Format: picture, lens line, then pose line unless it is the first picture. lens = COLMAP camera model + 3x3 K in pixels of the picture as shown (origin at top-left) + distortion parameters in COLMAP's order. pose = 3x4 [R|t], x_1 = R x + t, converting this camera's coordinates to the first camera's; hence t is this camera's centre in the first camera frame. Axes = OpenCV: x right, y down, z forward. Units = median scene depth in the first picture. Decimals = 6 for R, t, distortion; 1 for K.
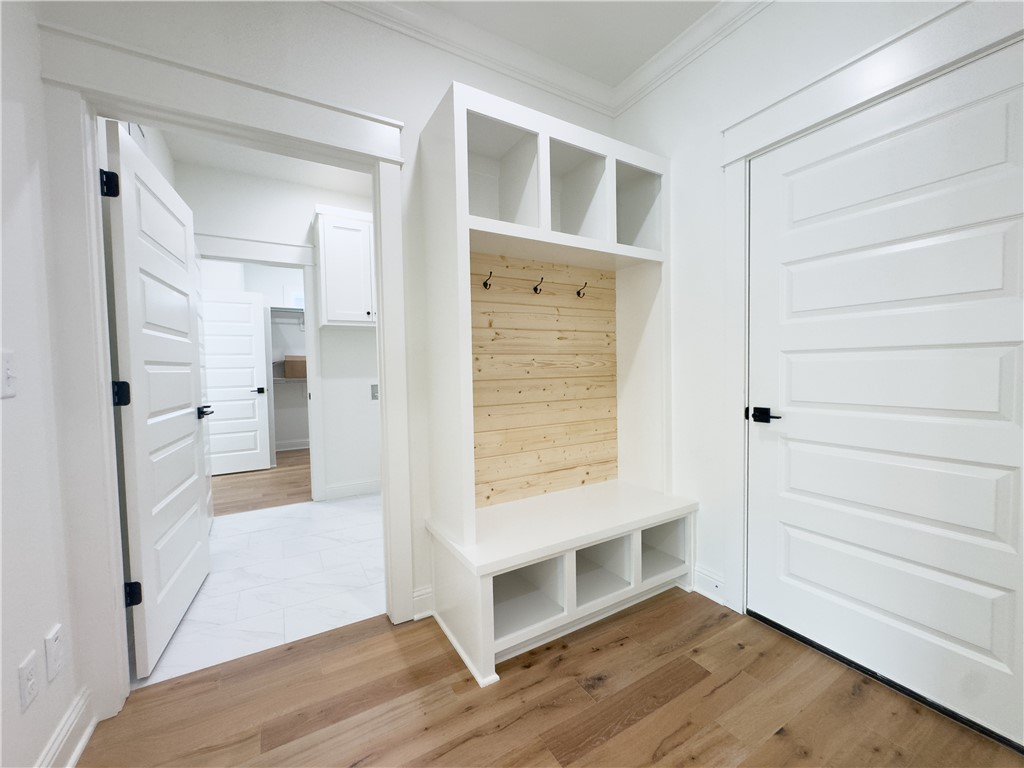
lens RADIAL K [[409.8, 0, 512.0], [0, 409.8, 384.0], [0, 0, 1]] dist [-0.003974, 0.000042]
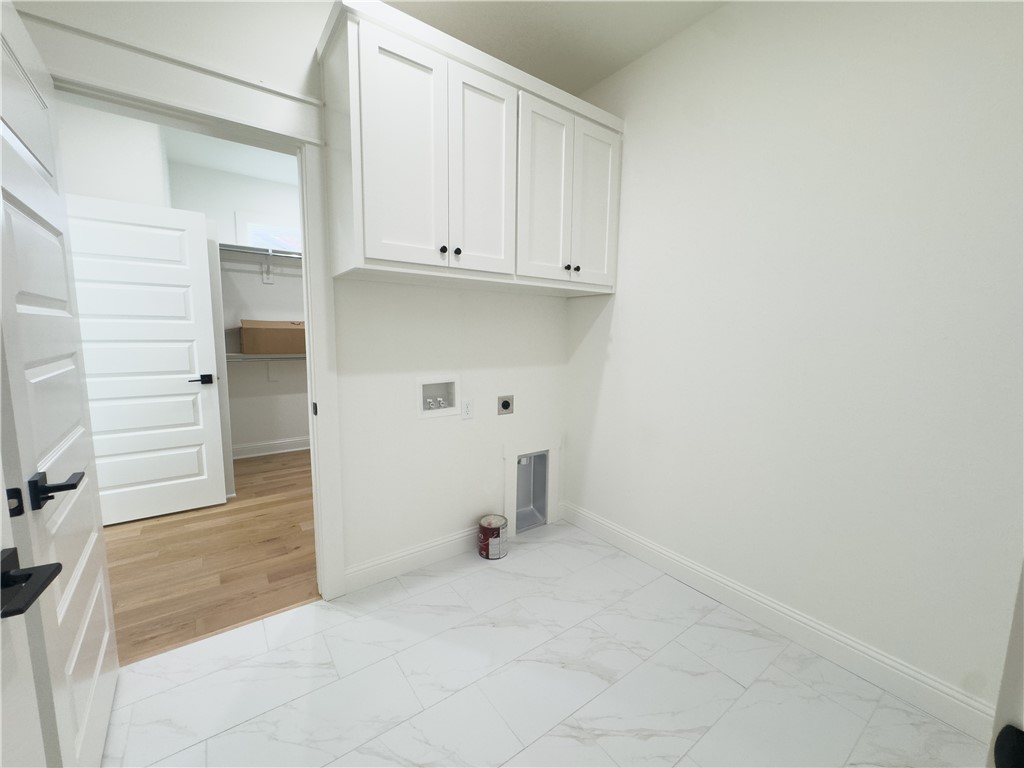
lens RADIAL K [[409.8, 0, 512.0], [0, 409.8, 384.0], [0, 0, 1]] dist [-0.003974, 0.000042]
pose [[0.993806, 0.018457, 0.109589, -0.244941], [-0.027365, 0.996392, 0.080344, -0.040412], [-0.107711, -0.082845, 0.990725, 0.372791]]
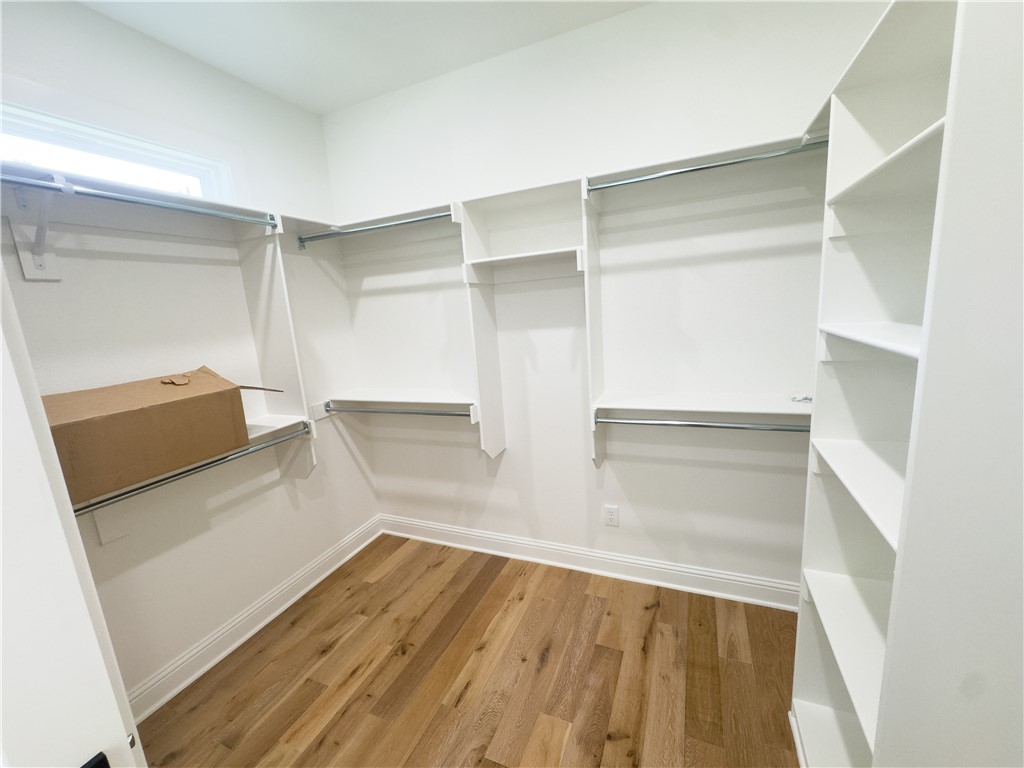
lens RADIAL K [[409.8, 0, 512.0], [0, 409.8, 384.0], [0, 0, 1]] dist [-0.003974, 0.000042]
pose [[0.803312, -0.155271, 0.574961, -0.591186], [0.085665, 0.985502, 0.146452, -0.112438], [-0.589365, -0.068393, 0.804967, 0.884193]]
